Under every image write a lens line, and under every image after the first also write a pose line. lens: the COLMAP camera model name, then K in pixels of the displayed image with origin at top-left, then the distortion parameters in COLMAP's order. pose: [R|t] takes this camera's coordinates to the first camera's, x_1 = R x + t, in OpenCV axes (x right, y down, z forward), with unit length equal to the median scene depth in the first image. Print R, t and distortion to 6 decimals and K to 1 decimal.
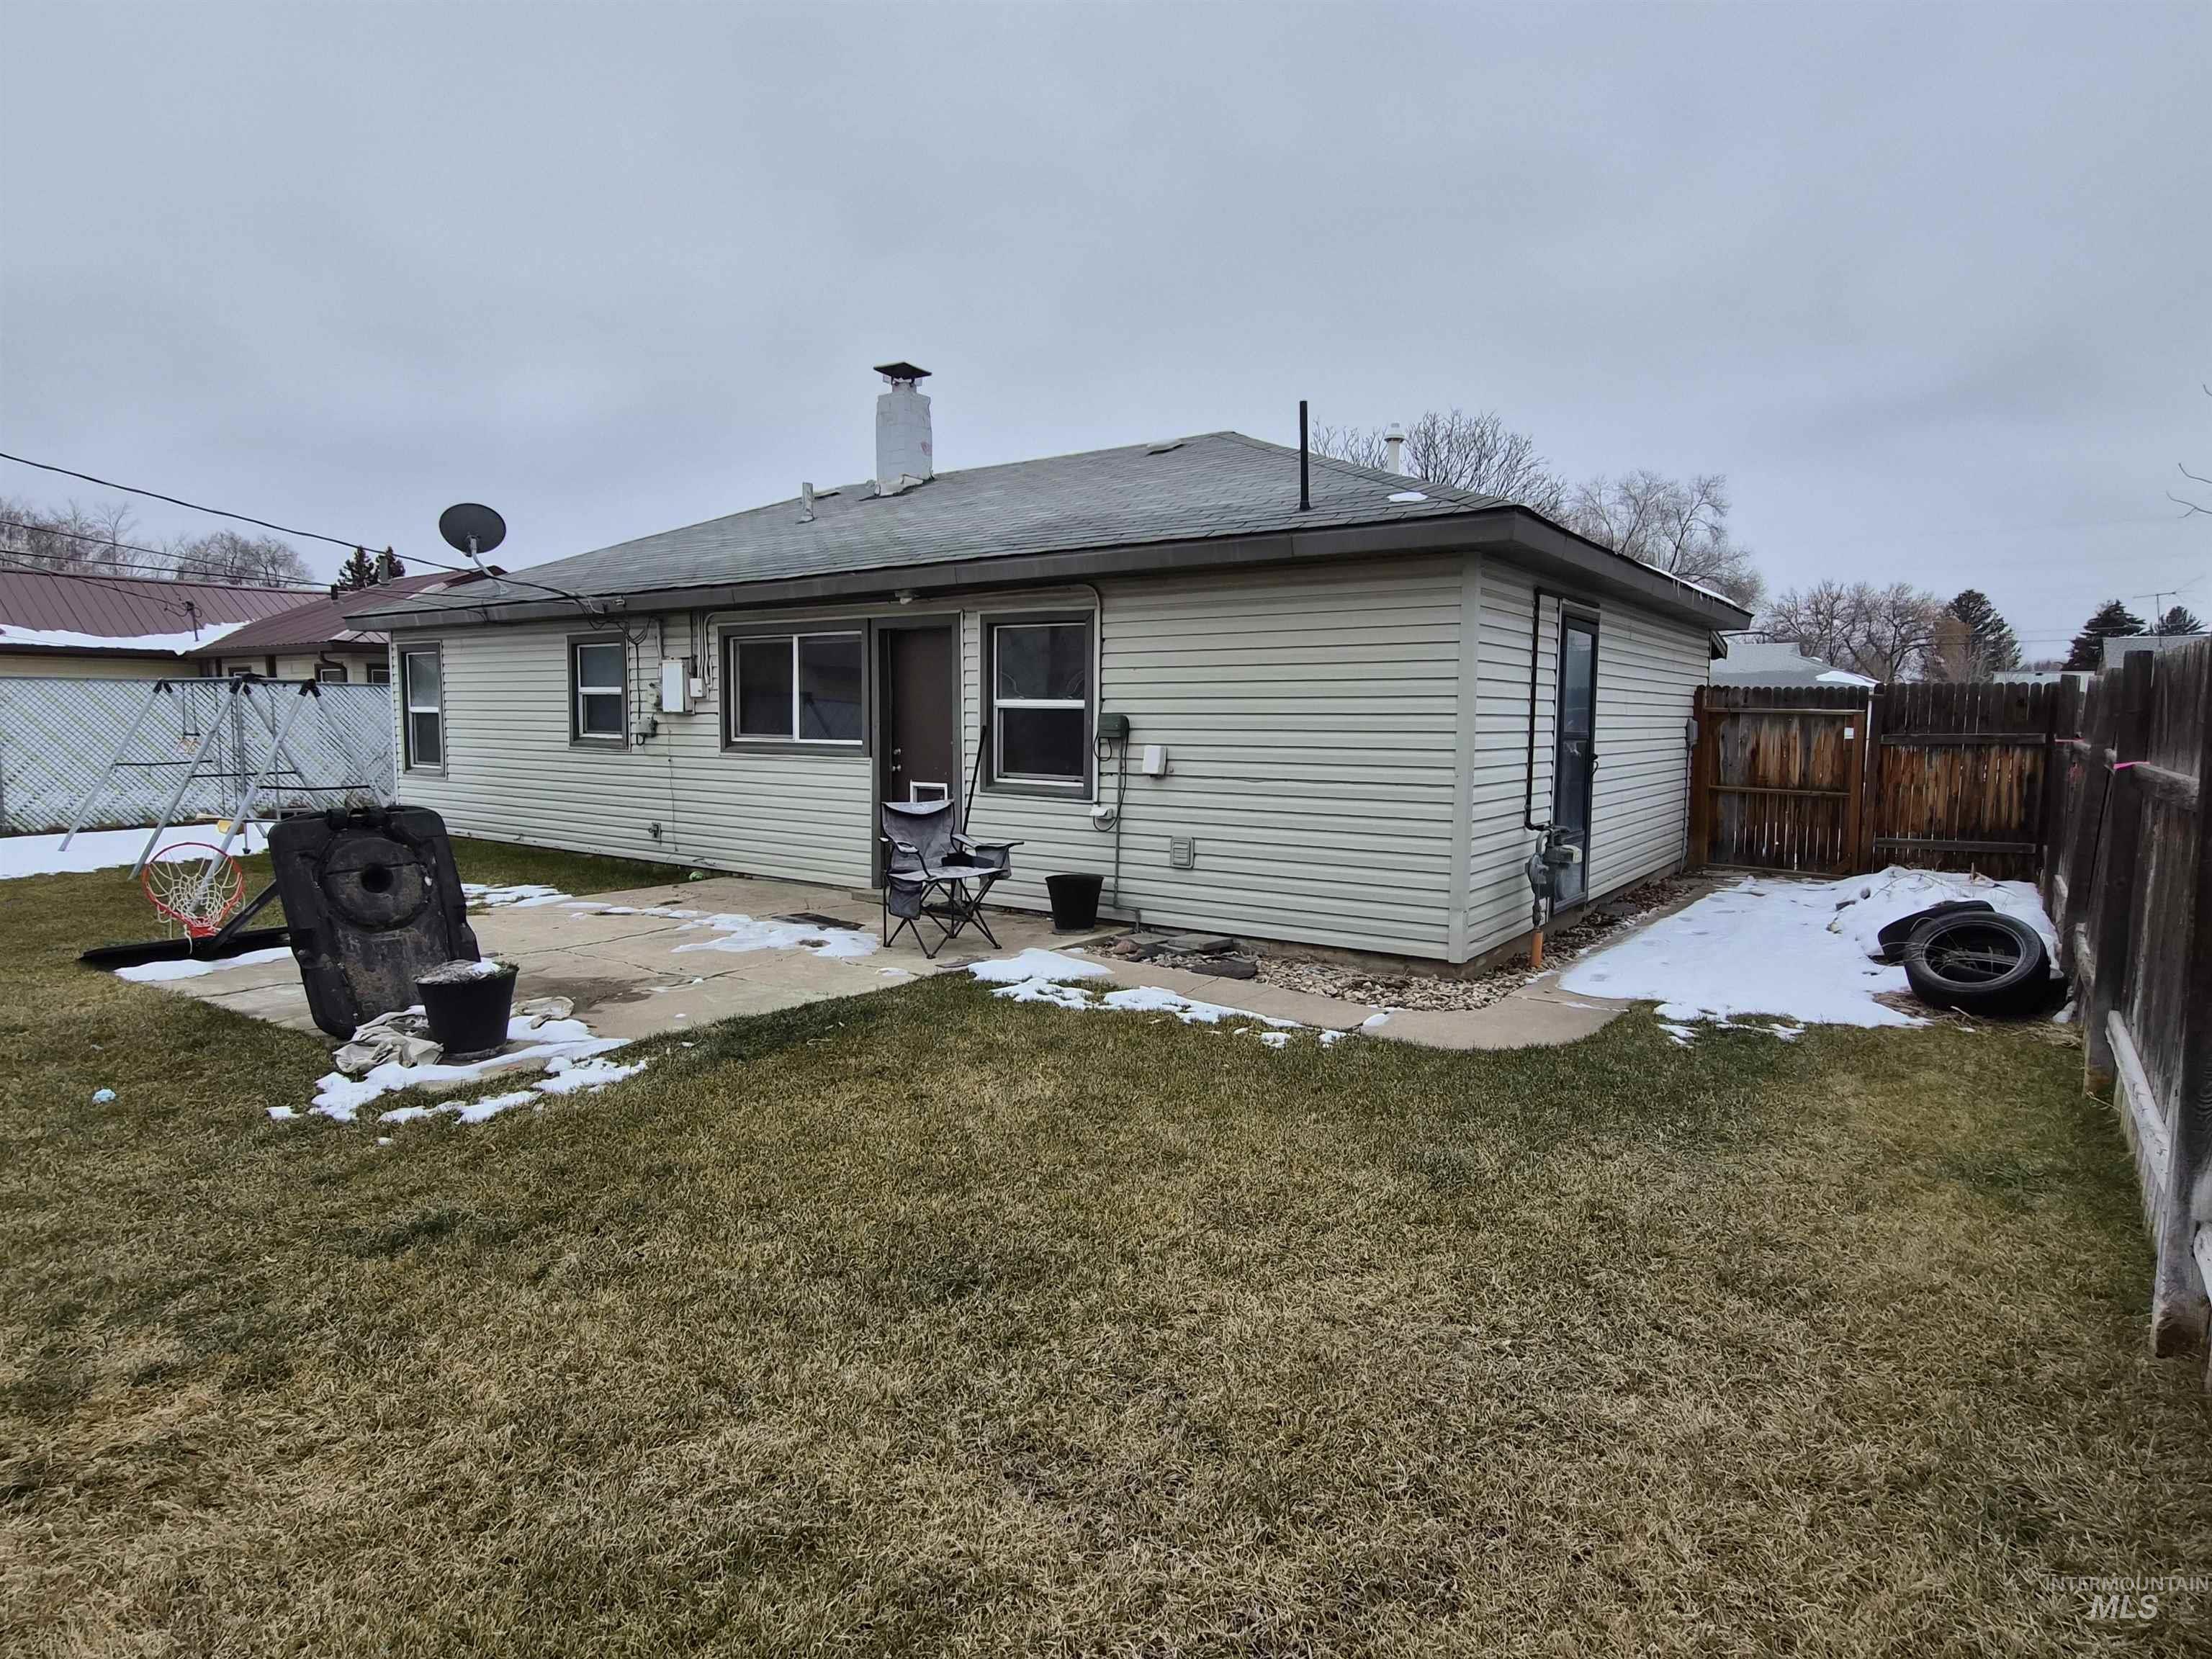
lens RADIAL K [[1196.9, 0, 1114.5], [0, 1196.9, 823.5], [0, 0, 1]] dist [-0.003952, -0.000545]
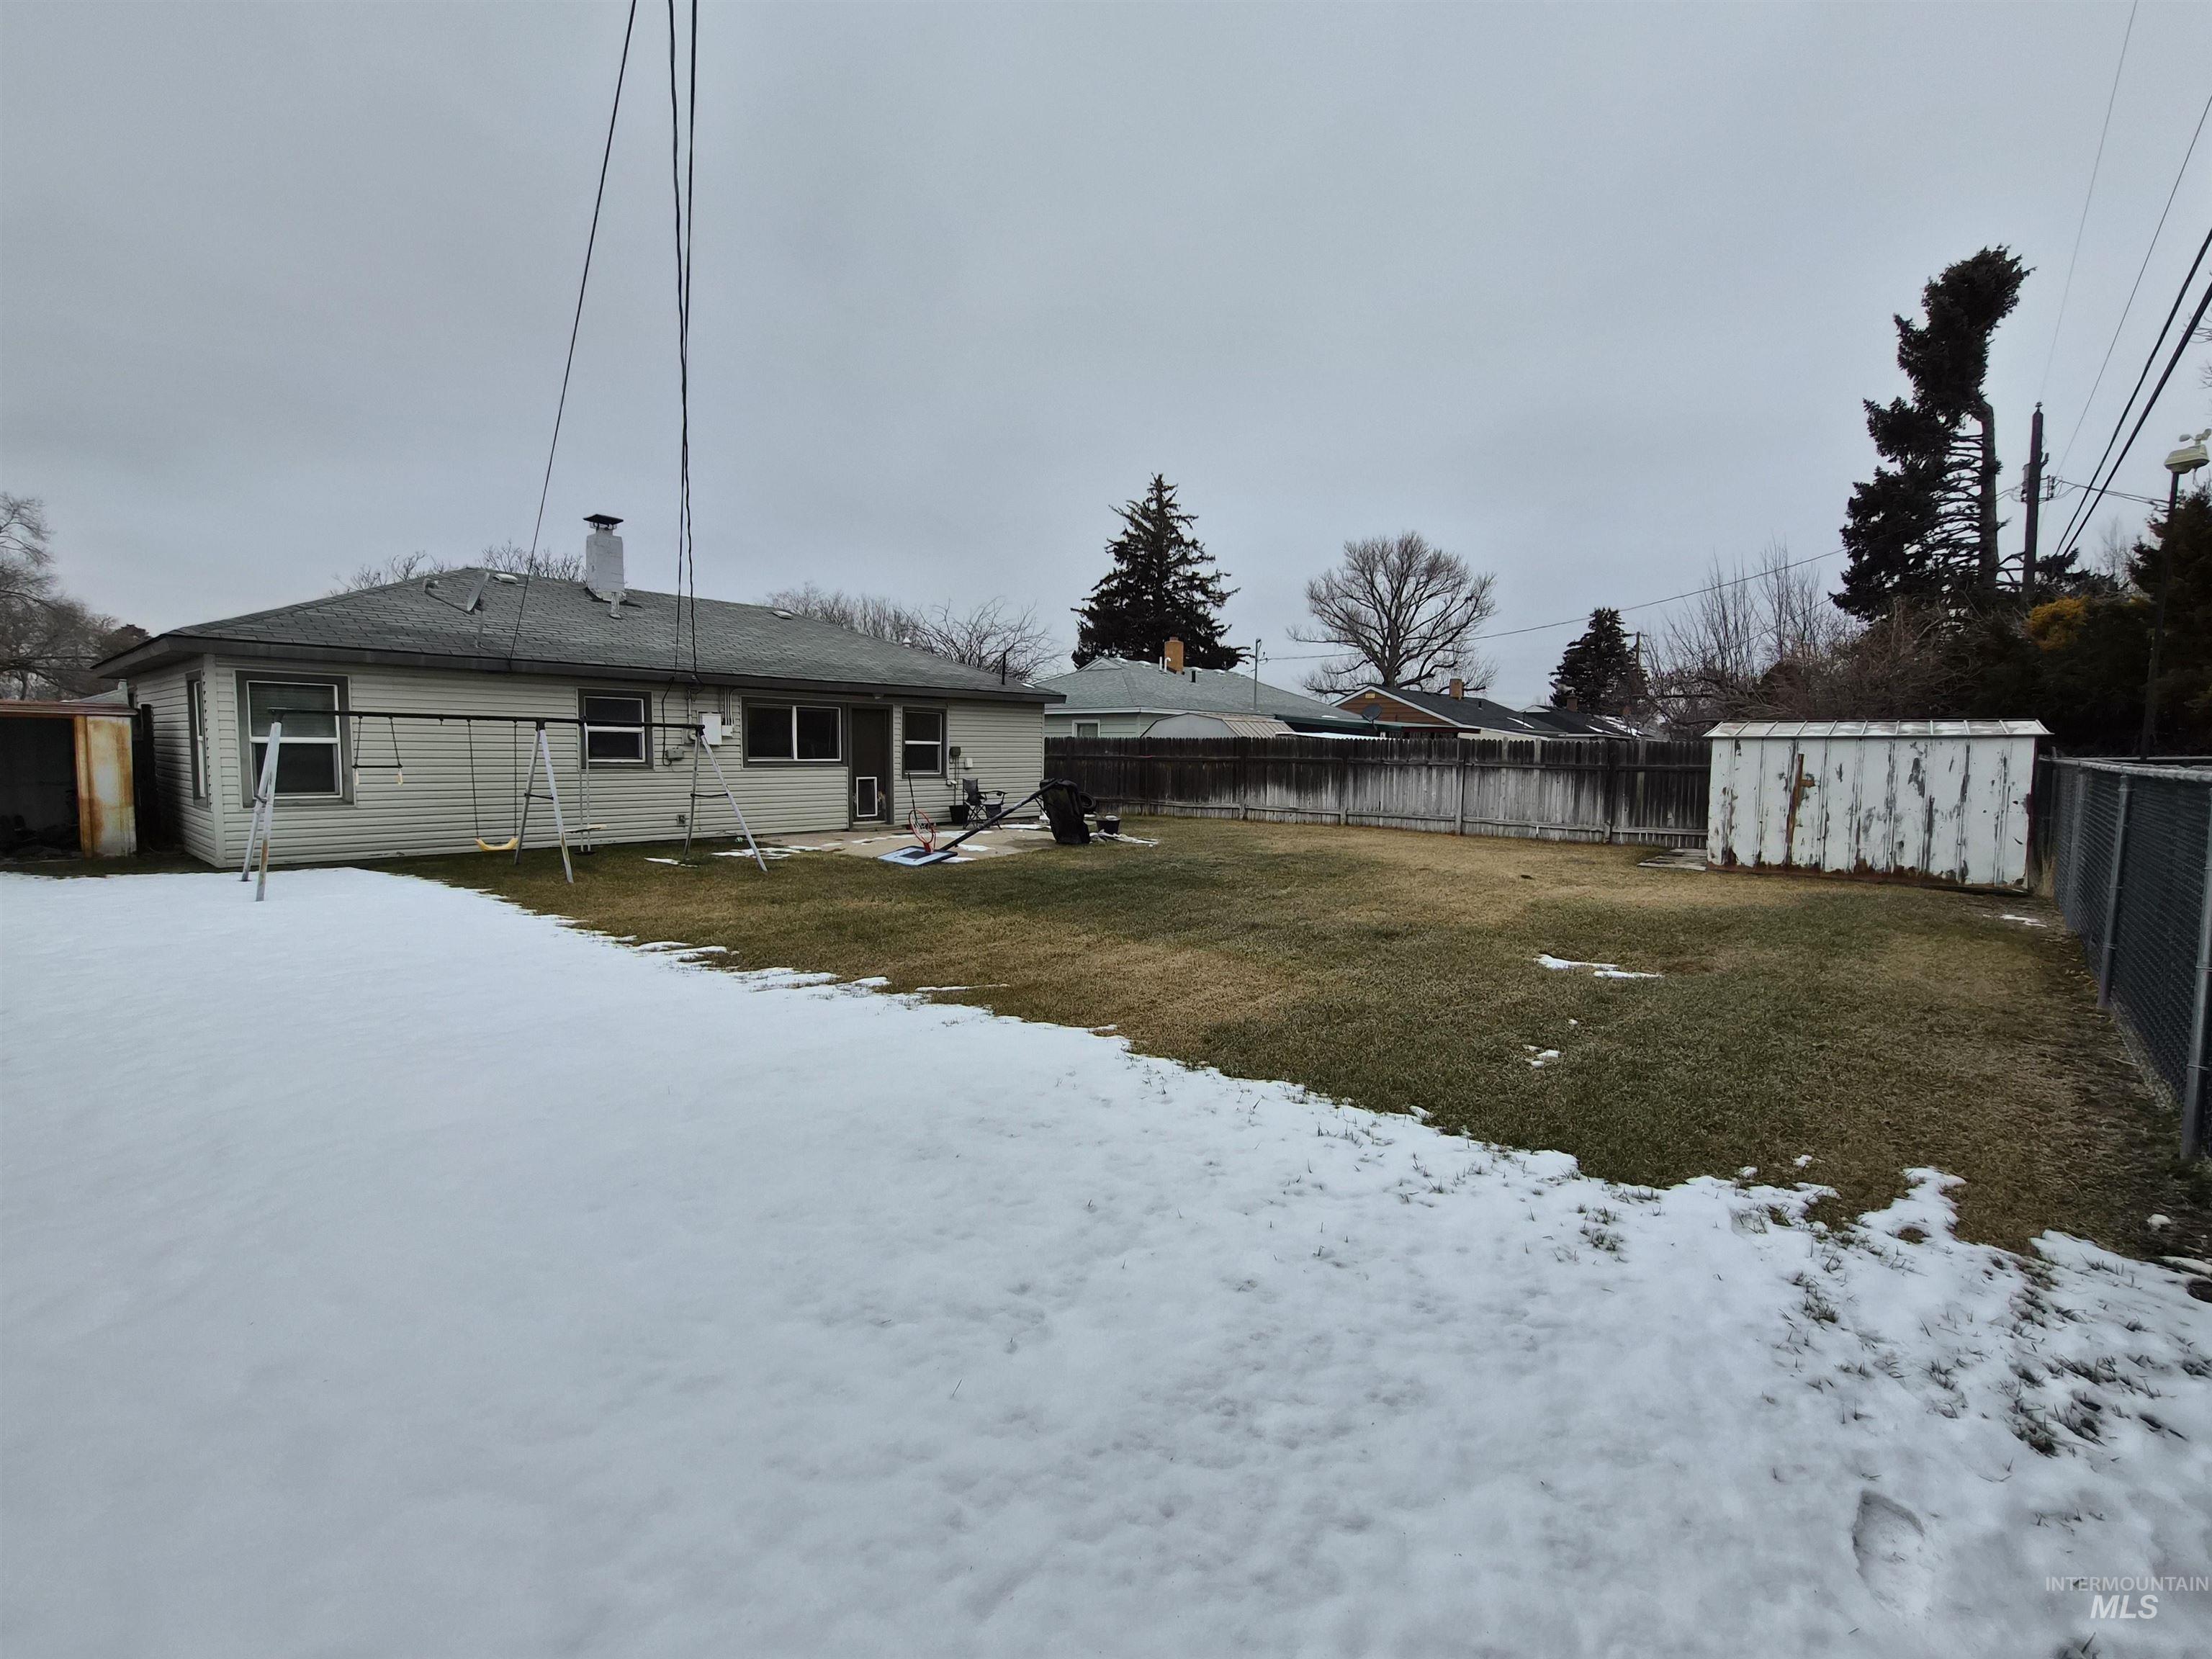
lens RADIAL K [[994.0, 0, 1101.7], [0, 994.0, 822.5], [0, 0, 1]] dist [-0.000948, 0.000103]
pose [[0.095674, -0.077327, 0.992405, -1.776028], [0.082281, 0.994181, 0.069533, -0.038724], [-0.992006, 0.075004, 0.101480, 0.340667]]
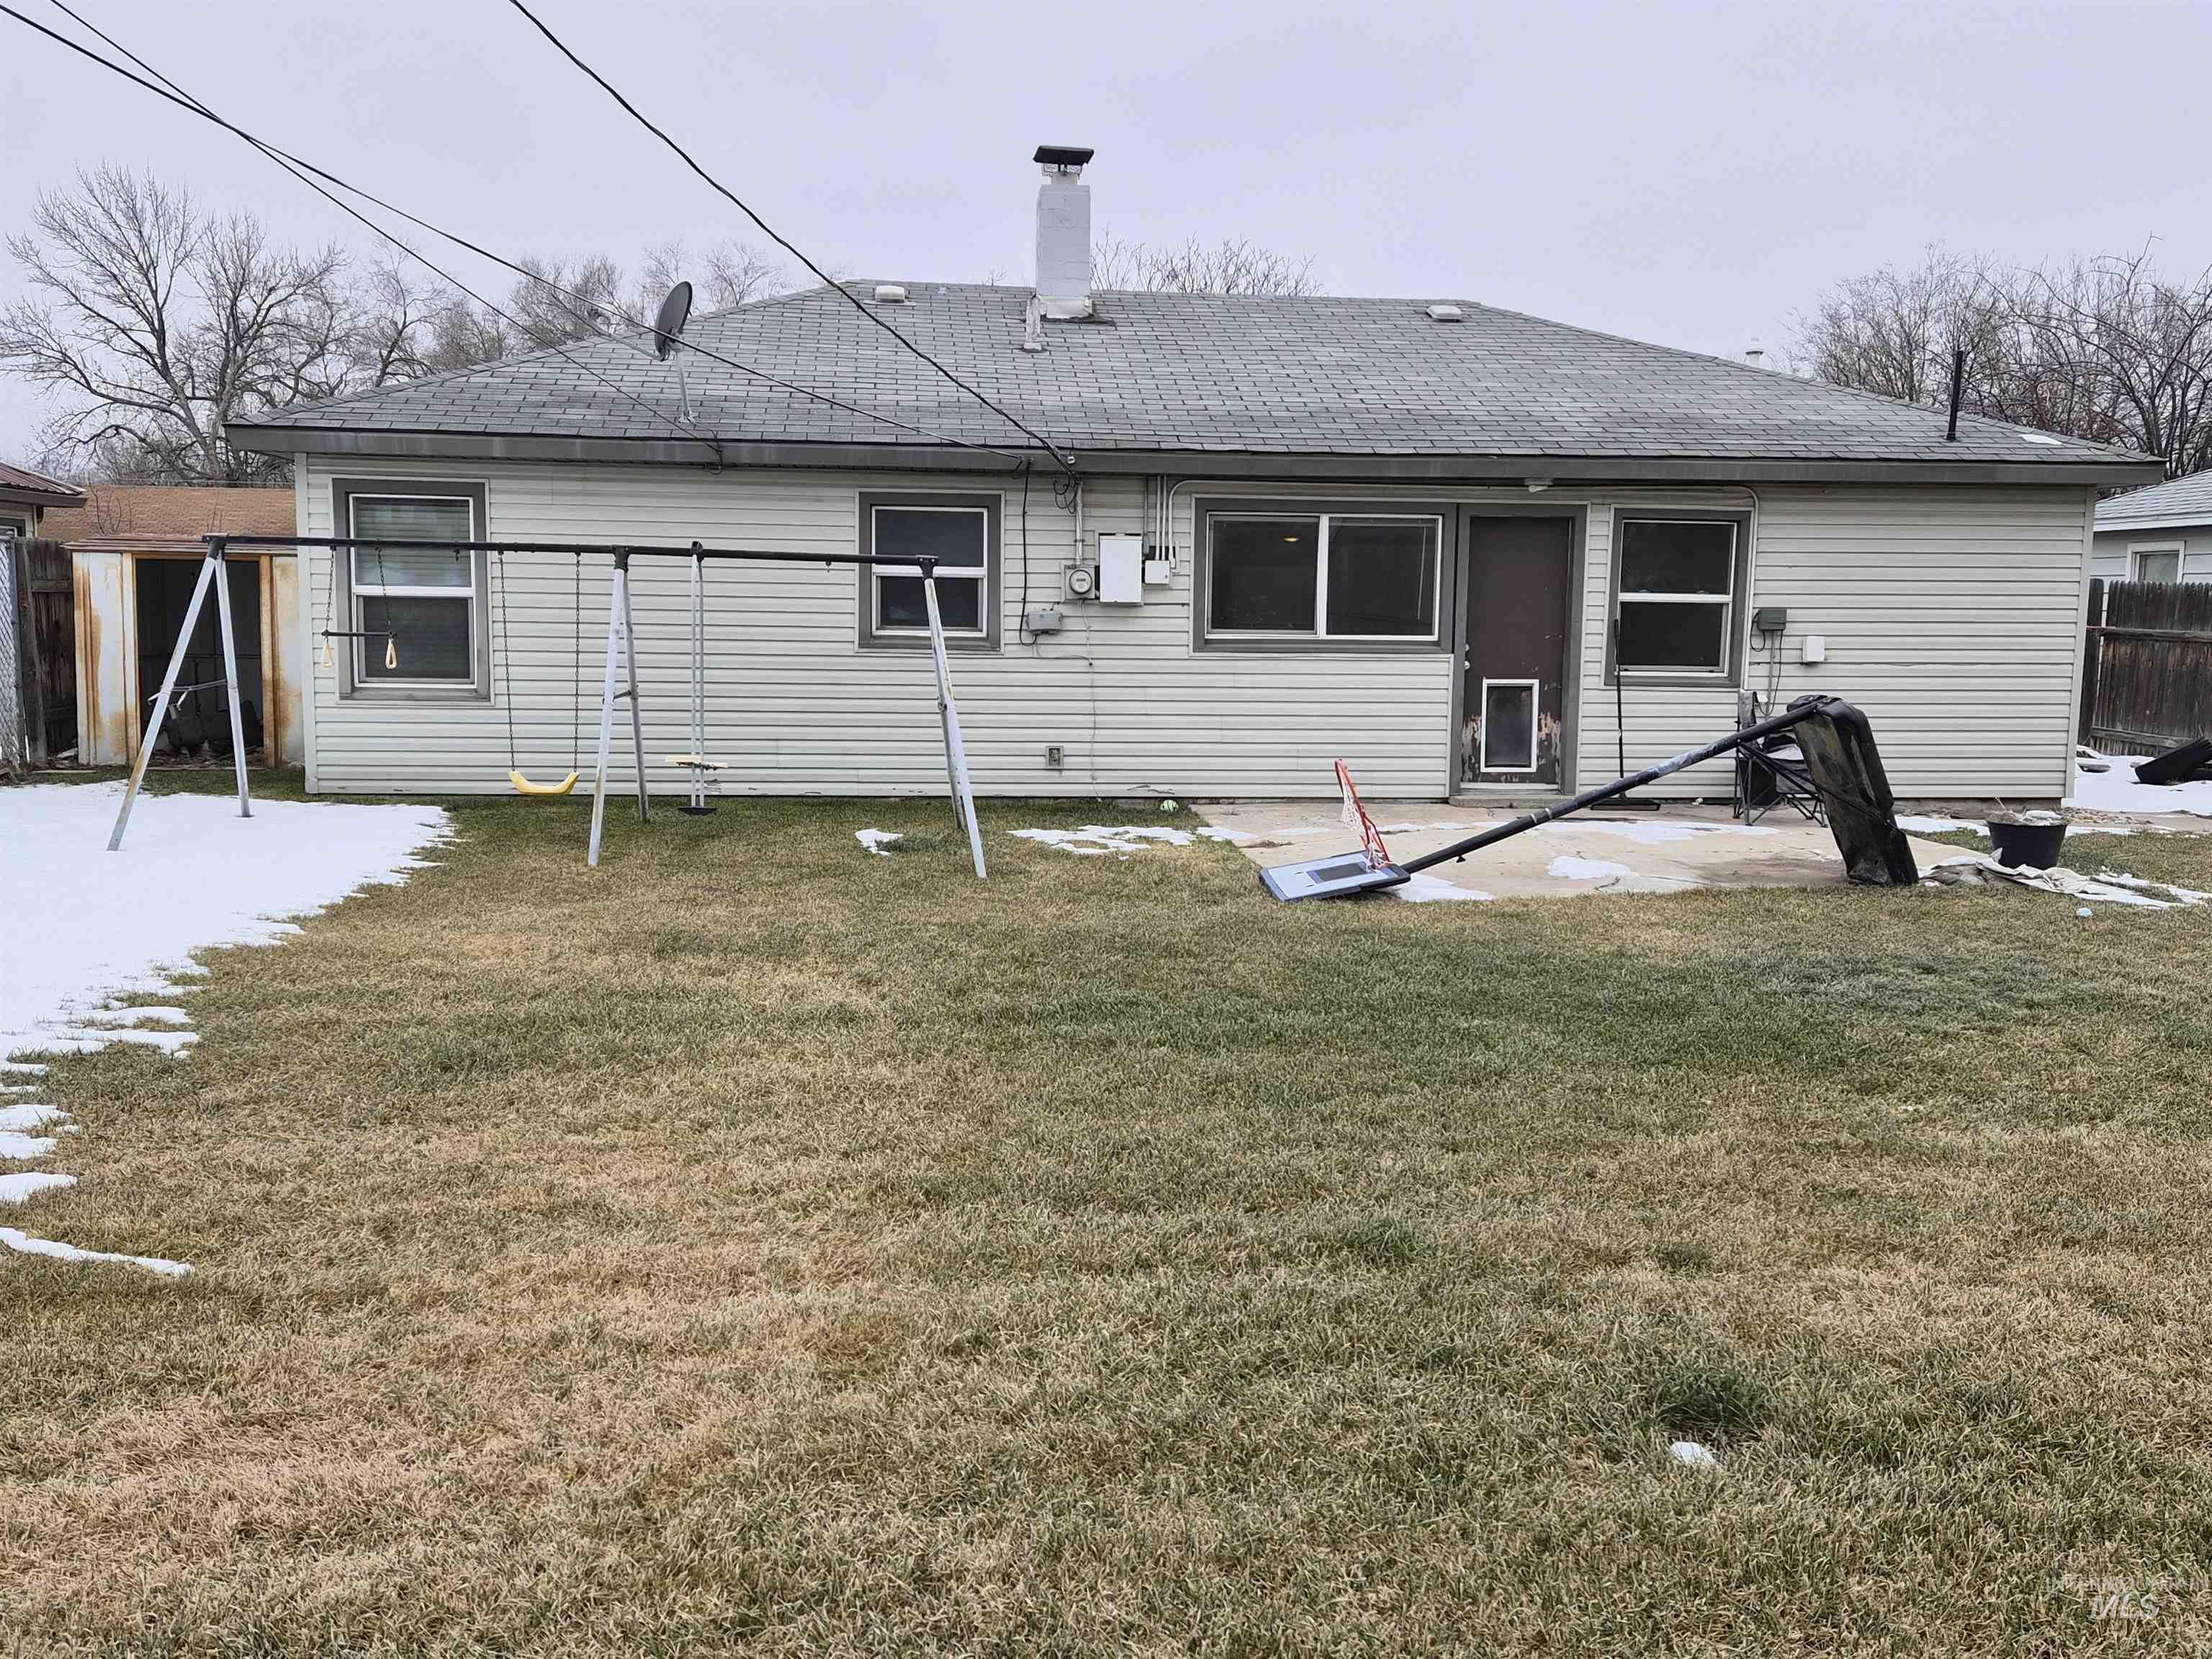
lens RADIAL K [[1984.1, 0, 1103.2], [0, 1984.1, 829.1], [0, 0, 1]] dist [0.061059, -0.001792]
pose [[0.752276, -0.069877, 0.655132, -1.303924], [0.052676, 0.997556, 0.045913, -0.004460], [-0.656739, -0.000029, 0.754118, 0.014945]]
